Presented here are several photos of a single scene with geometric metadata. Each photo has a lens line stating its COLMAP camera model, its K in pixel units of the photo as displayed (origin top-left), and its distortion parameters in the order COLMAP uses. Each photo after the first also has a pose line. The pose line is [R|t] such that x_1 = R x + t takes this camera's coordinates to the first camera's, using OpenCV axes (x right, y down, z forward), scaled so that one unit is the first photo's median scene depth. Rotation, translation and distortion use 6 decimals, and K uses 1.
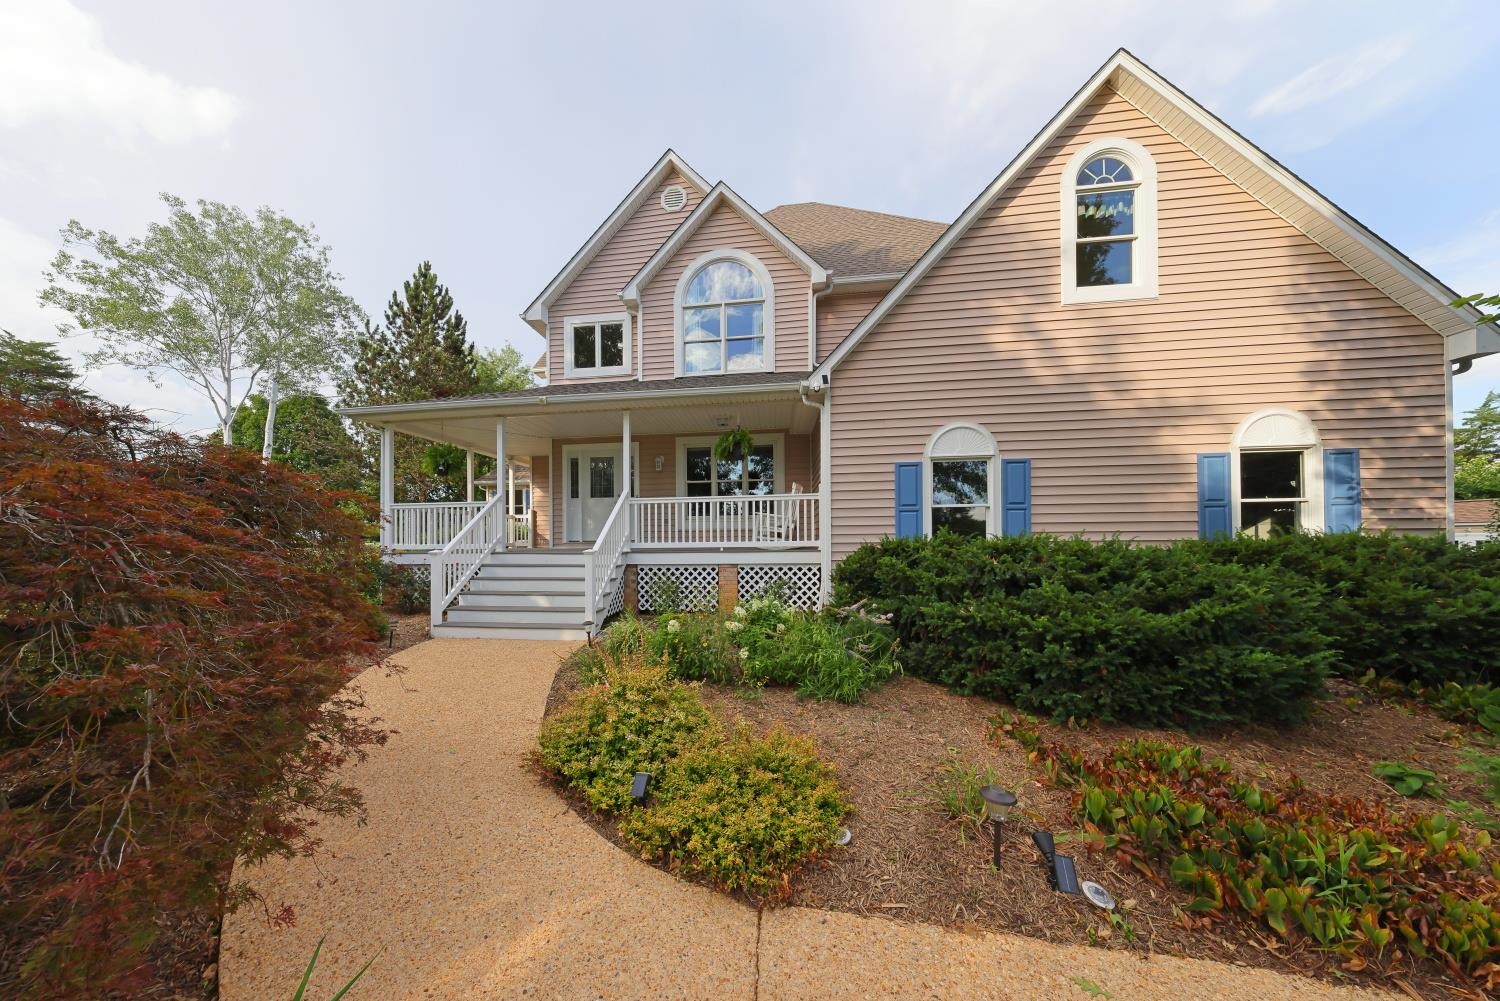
lens RADIAL K [[471.8, 0, 705.9], [0, 471.8, 535.6], [0, 0, 1]] dist [-0.005678, 0.000205]
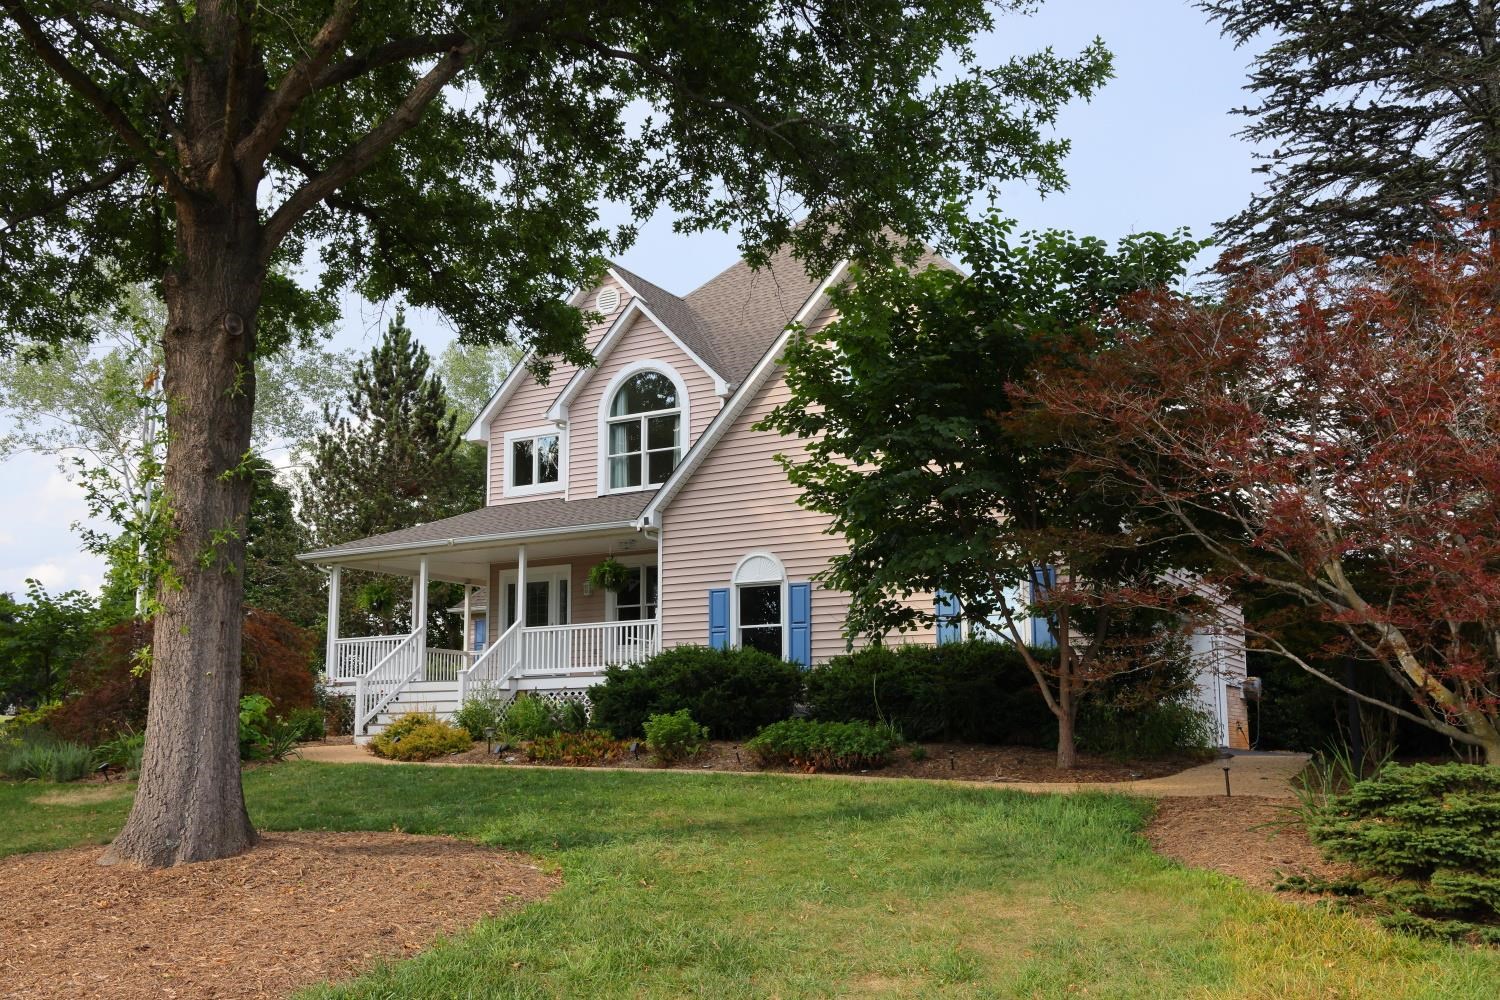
lens RADIAL K [[1470.1, 0, 748.3], [0, 1470.1, 509.6], [0, 0, 1]] dist [-0.066341, 0.000000]
pose [[0.939894, -0.058711, -0.336380, 1.181613], [0.006759, 0.988114, -0.153577, 0.138222], [0.341399, 0.142072, 0.929119, -1.584414]]
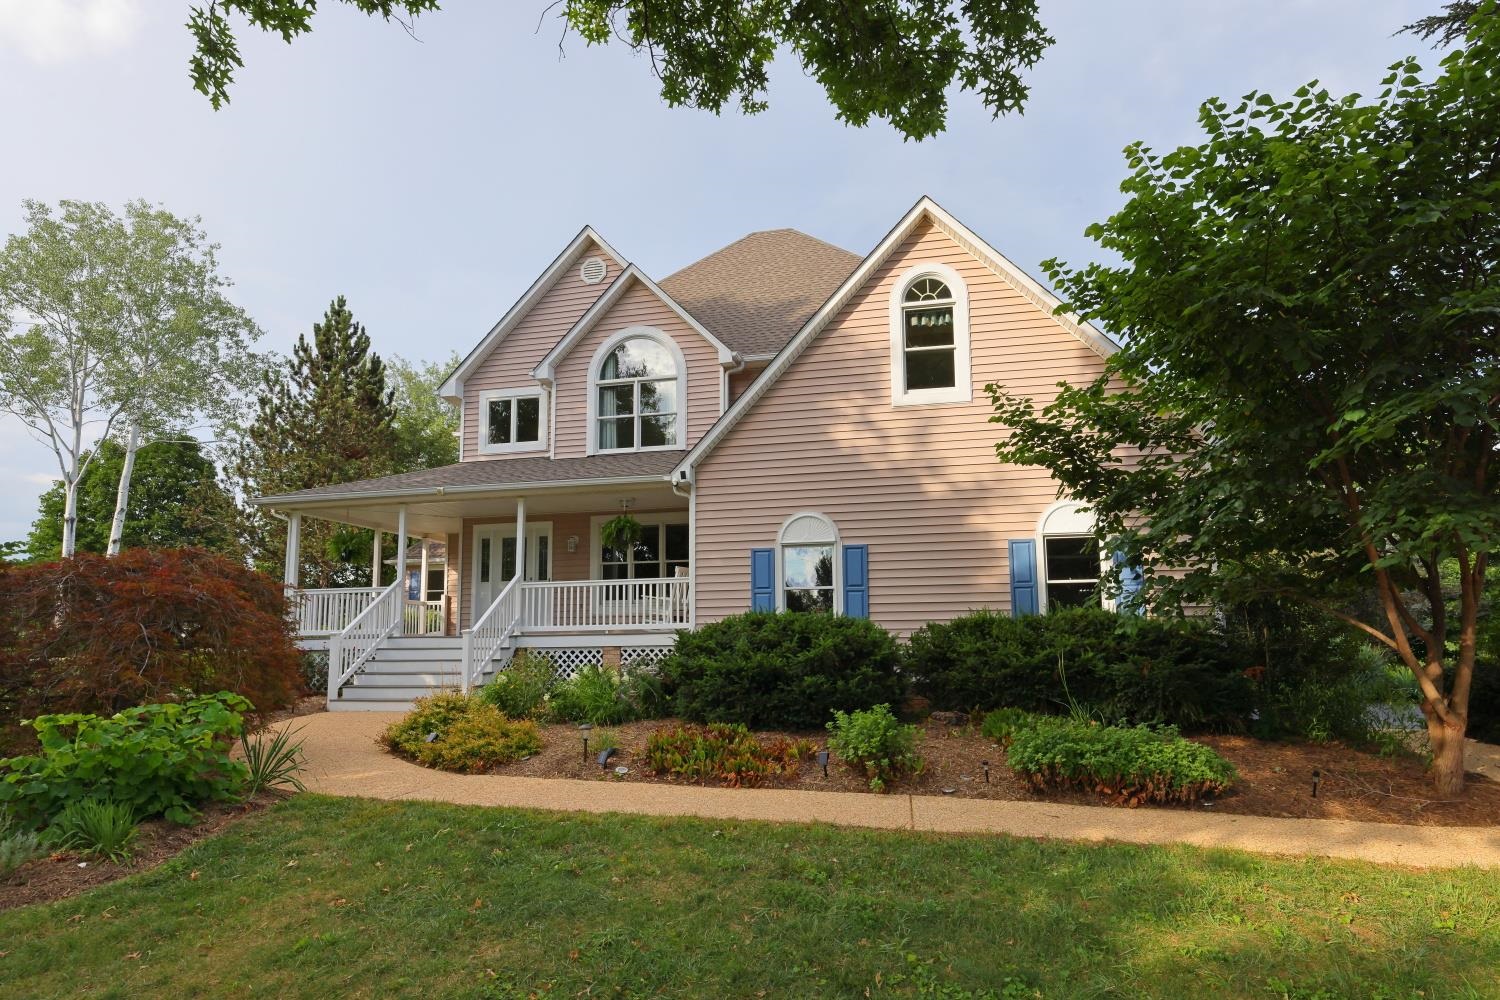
lens RADIAL K [[820.2, 0, 759.0], [0, 820.2, 553.2], [0, 0, 1]] dist [-0.002892, -0.006744]
pose [[0.998778, -0.010526, -0.048279, 0.359657], [0.005485, 0.994626, -0.103383, 0.035479], [0.049108, 0.102992, 0.993469, -0.614230]]
